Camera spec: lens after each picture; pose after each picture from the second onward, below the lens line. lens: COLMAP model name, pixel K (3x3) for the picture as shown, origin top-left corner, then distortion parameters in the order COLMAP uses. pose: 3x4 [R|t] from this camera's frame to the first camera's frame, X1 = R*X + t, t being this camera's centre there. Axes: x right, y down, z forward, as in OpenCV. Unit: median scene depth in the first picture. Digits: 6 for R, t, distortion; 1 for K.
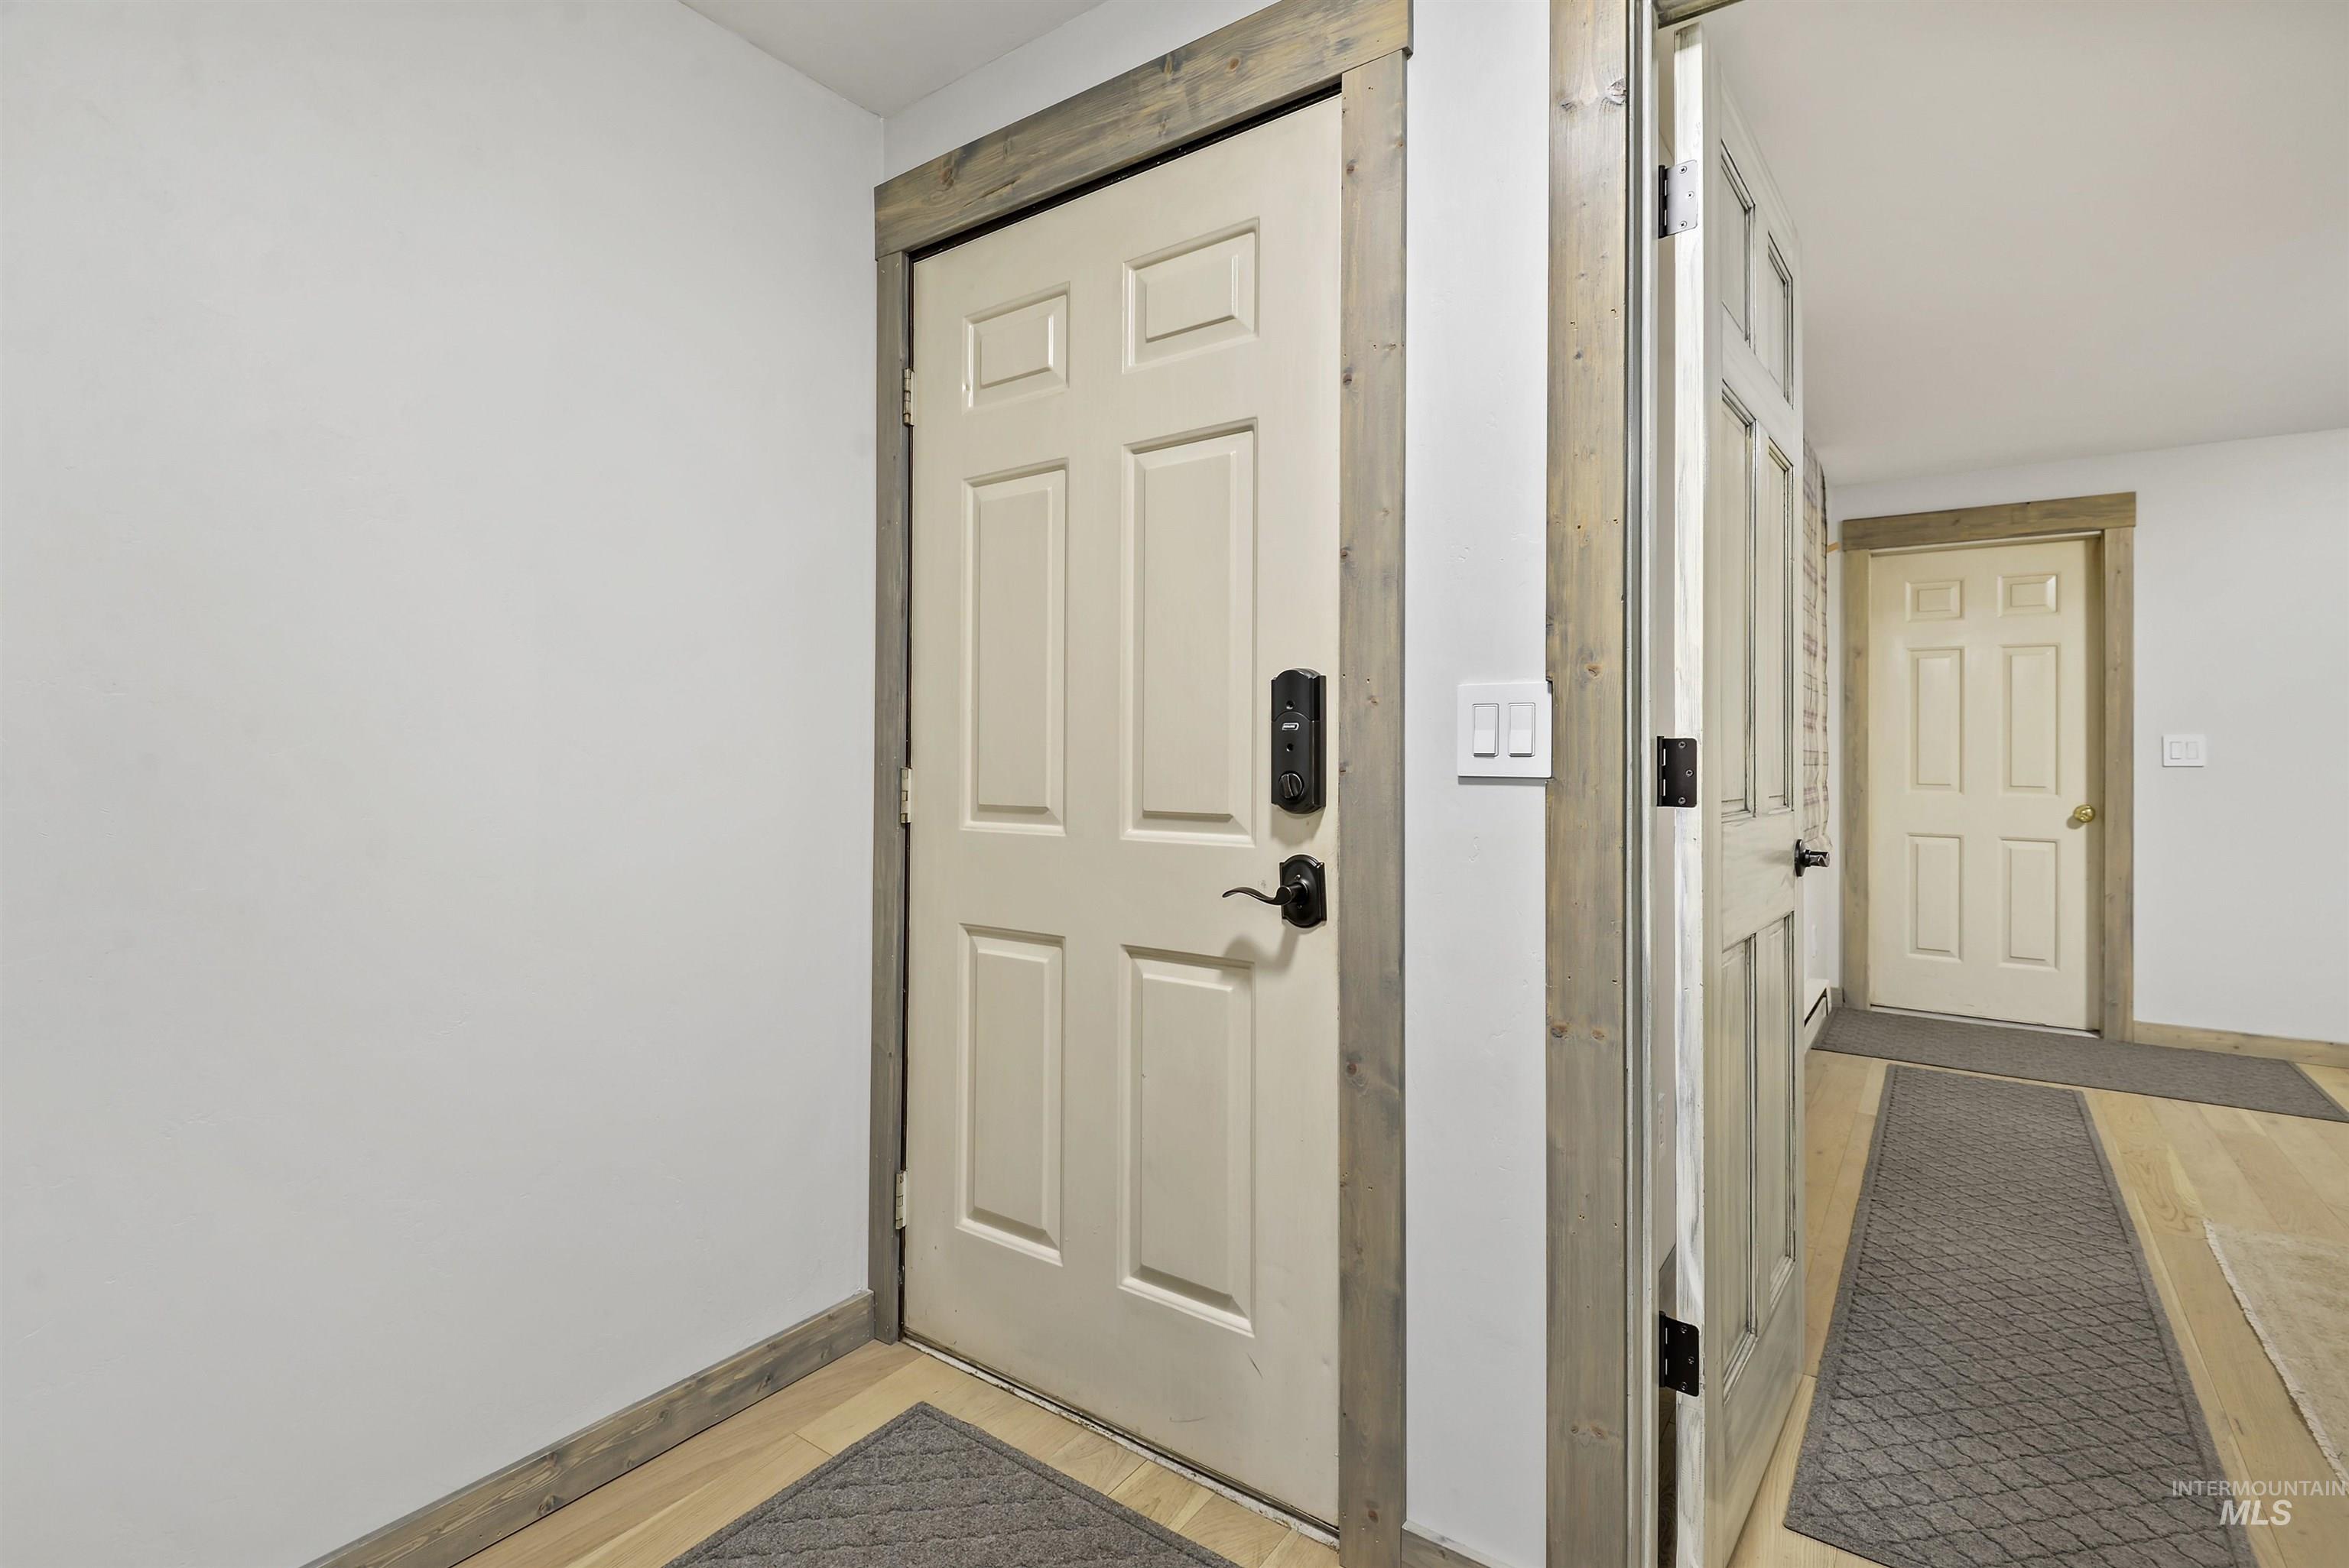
lens RADIAL K [[1082.9, 0, 1195.4], [0, 1082.9, 742.2], [0, 0, 1]] dist [0.020218, -0.014670]
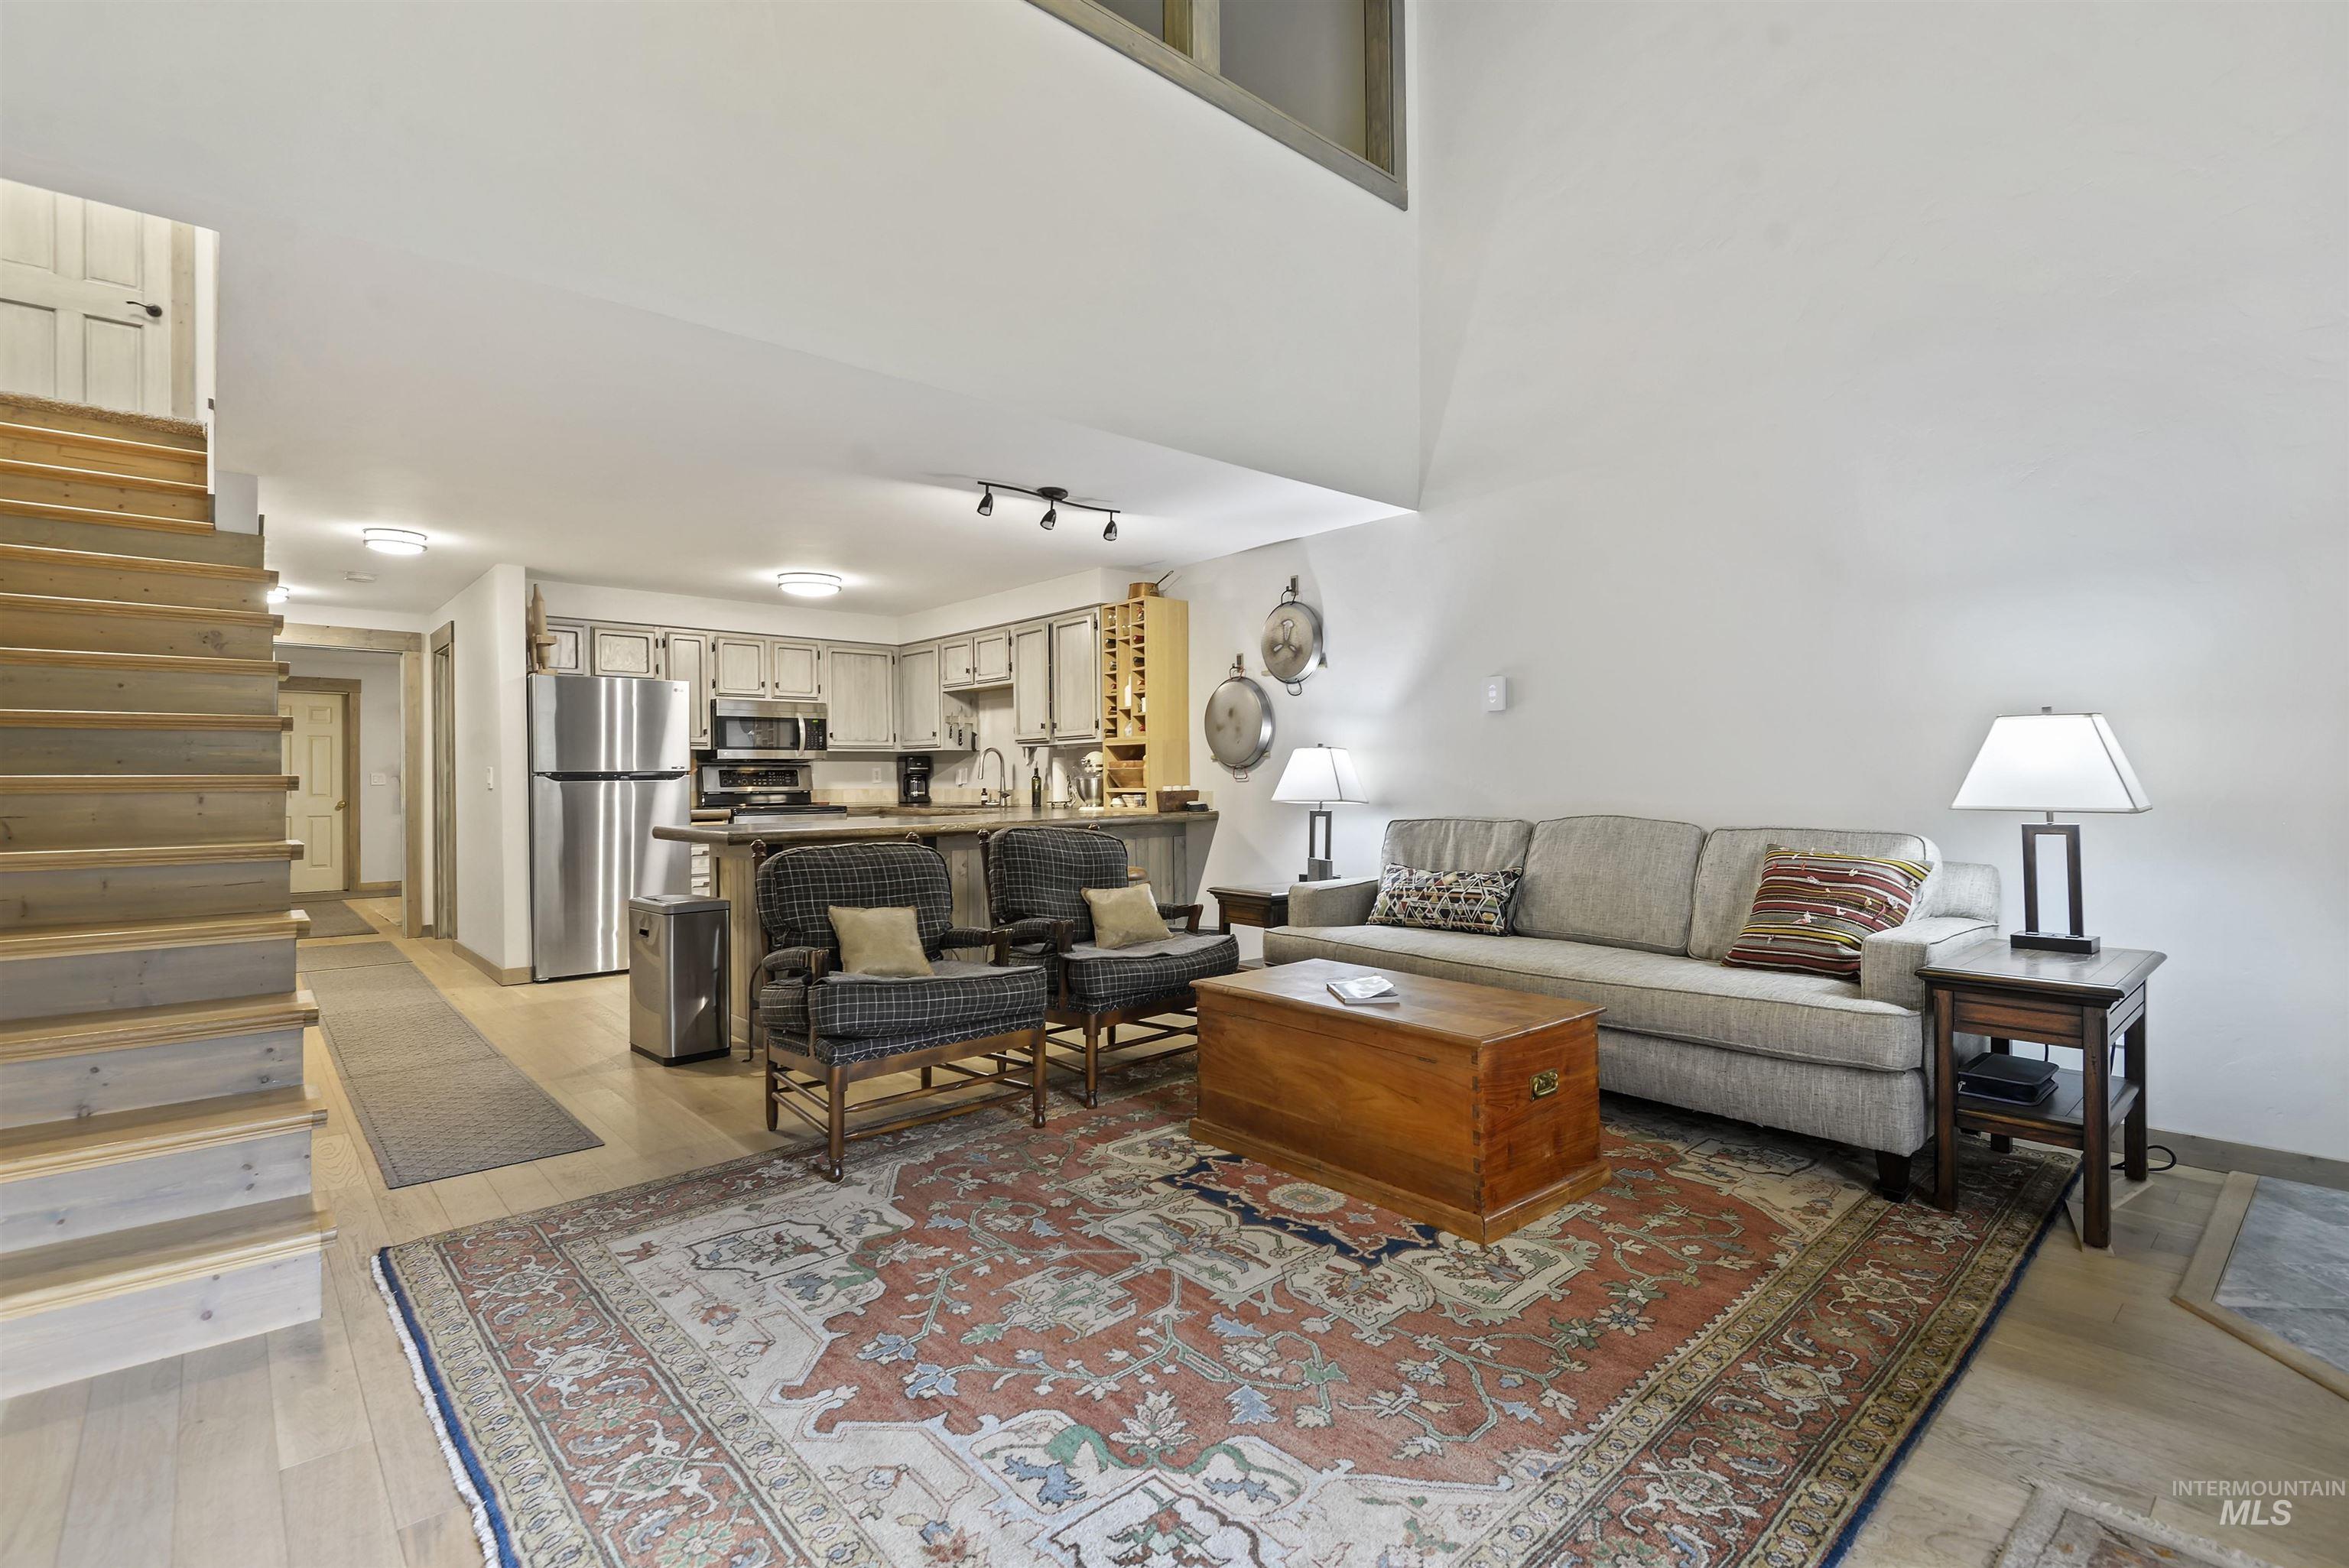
lens RADIAL K [[1082.9, 0, 1178.6], [0, 1082.9, 777.8], [0, 0, 1]] dist [0.020218, -0.014670]
pose [[0.228790, -0.008237, 0.973441, -1.188006], [-0.005634, 0.999936, 0.009785, -0.031107], [-0.973460, -0.007724, 0.228729, -1.450298]]
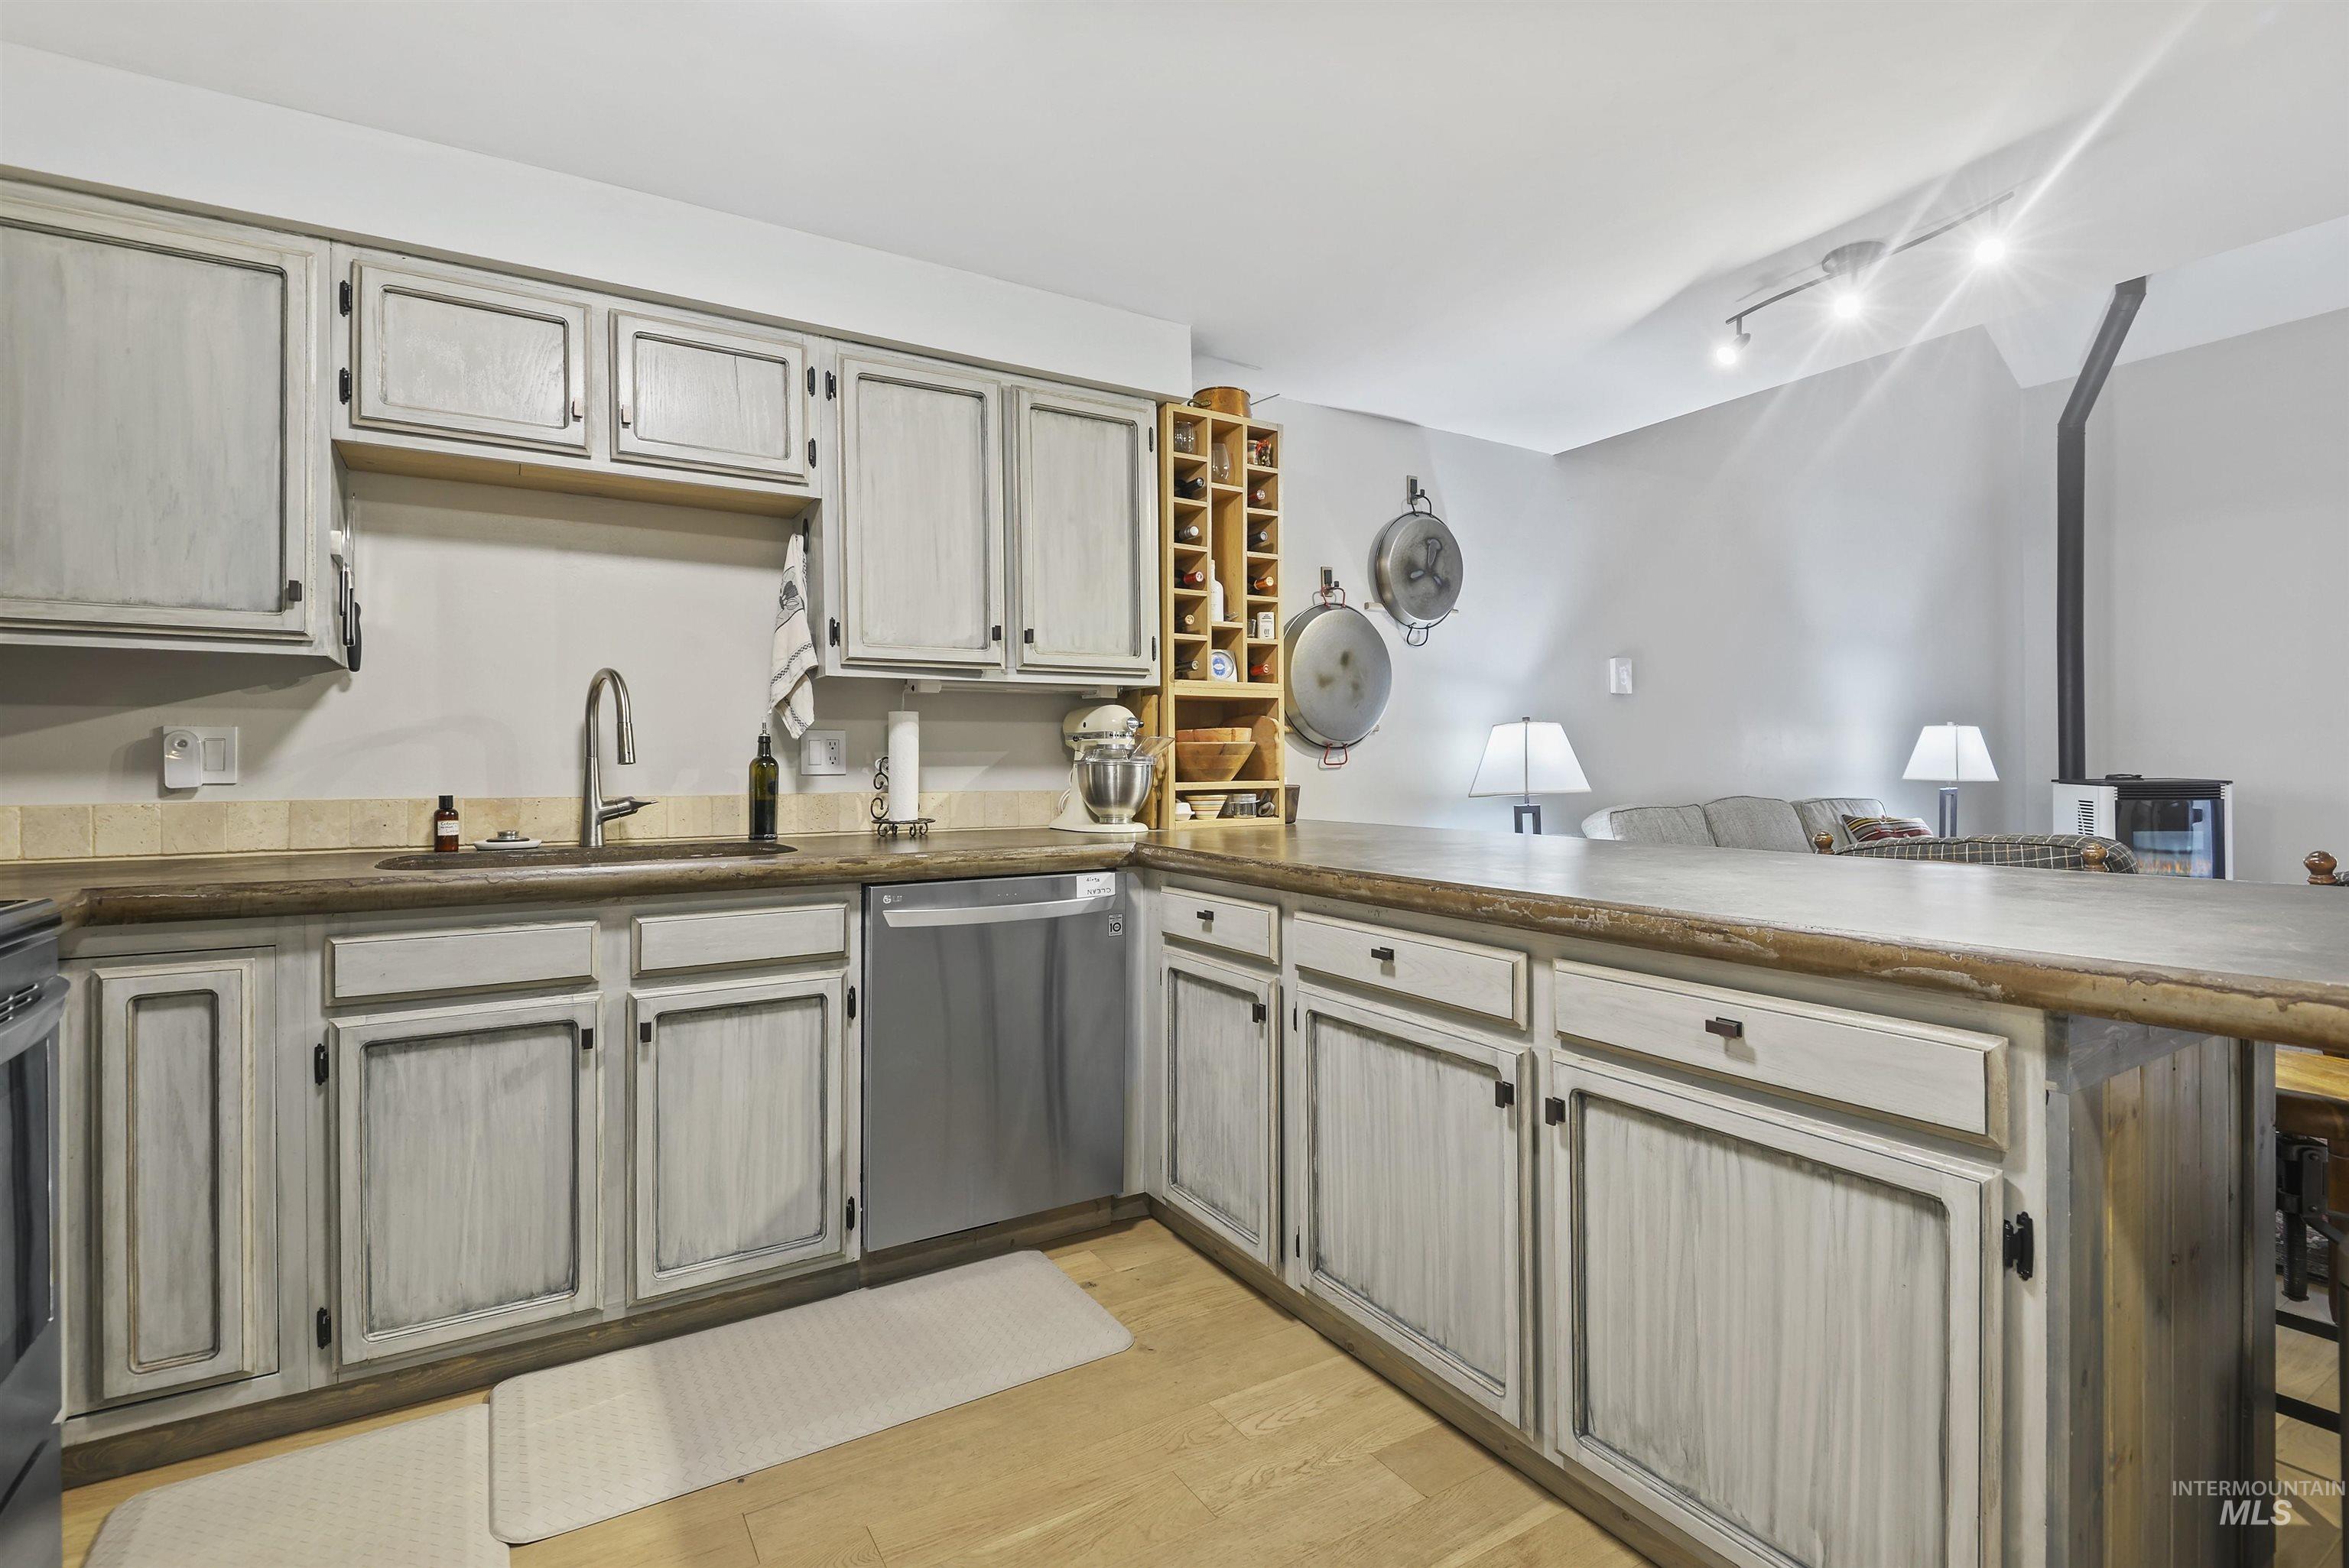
lens RADIAL K [[1082.9, 0, 1175.5], [0, 1082.9, 775.5], [0, 0, 1]] dist [0.020218, -0.014670]
pose [[-0.919666, -0.001332, 0.392700, -0.093096], [-0.003269, 0.999986, -0.004262, -0.004475], [-0.392689, -0.005203, -0.919657, -0.392163]]
